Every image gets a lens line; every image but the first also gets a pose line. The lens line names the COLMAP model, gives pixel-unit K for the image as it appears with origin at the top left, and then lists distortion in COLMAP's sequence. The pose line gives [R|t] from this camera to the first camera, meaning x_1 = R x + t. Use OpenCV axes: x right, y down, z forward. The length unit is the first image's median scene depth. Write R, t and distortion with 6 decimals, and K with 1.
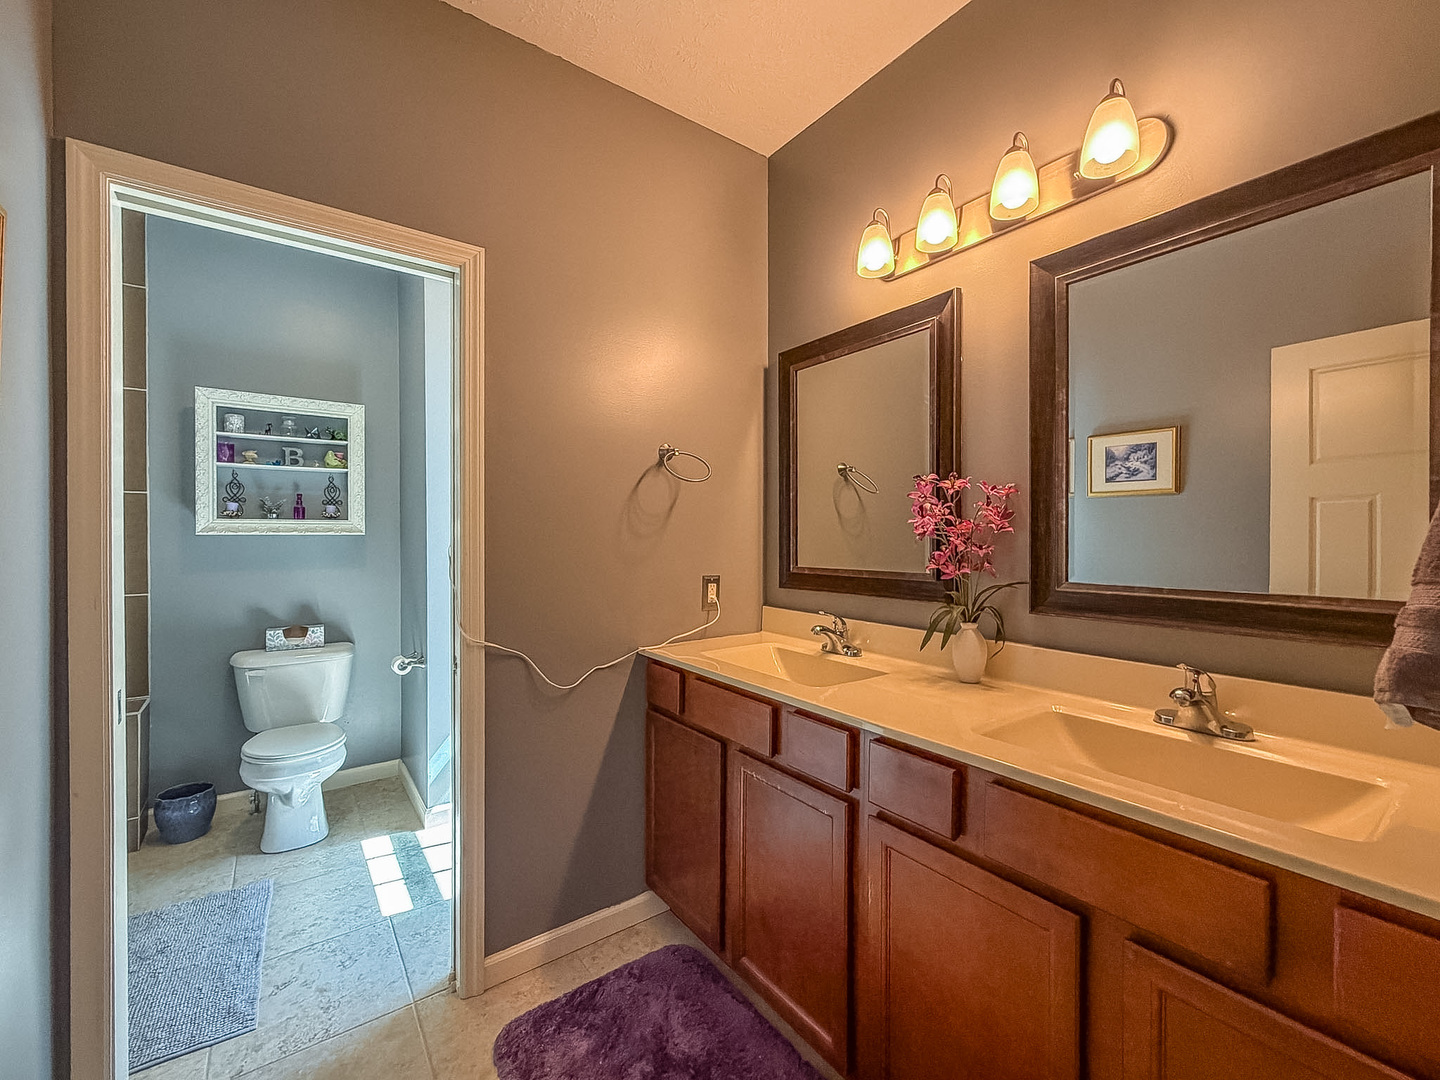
lens RADIAL K [[616.0, 0, 712.0], [0, 616.0, 539.5], [0, 0, 1]] dist [-0.001163, -0.000106]
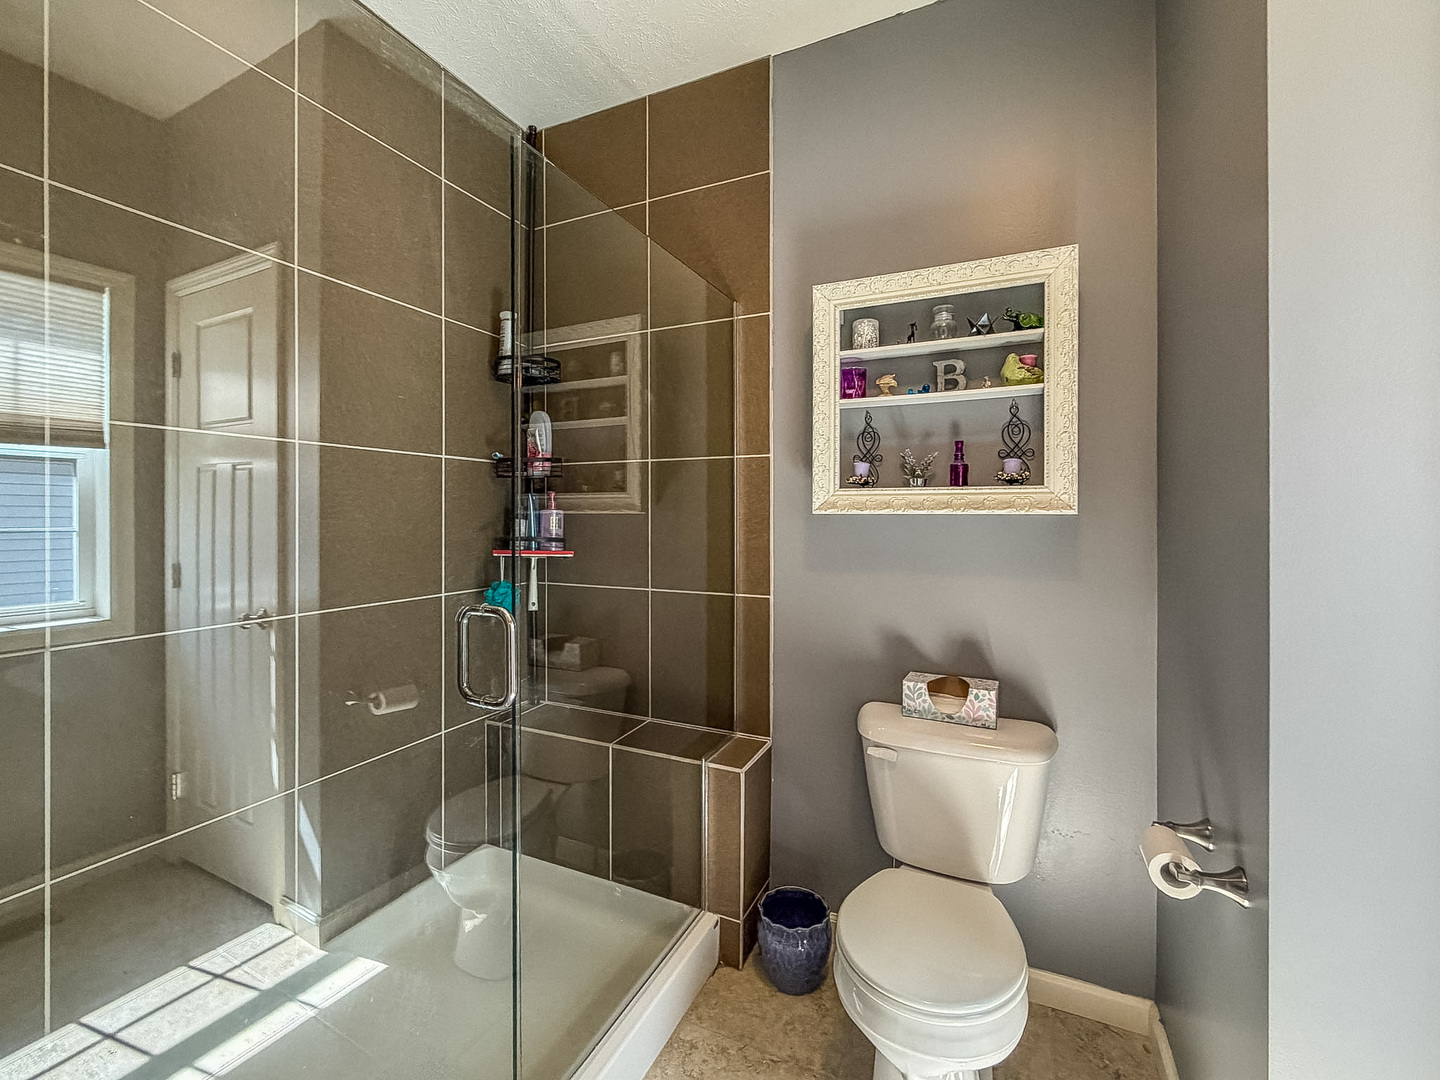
lens RADIAL K [[604.9, 0, 713.8], [0, 604.9, 518.0], [0, 0, 1]] dist [-0.001347, 0.000028]
pose [[0.492594, 0.004833, -0.870246, -0.308829], [-0.006725, 0.999976, 0.001747, -0.003530], [0.870233, 0.004992, 0.492615, 0.548607]]
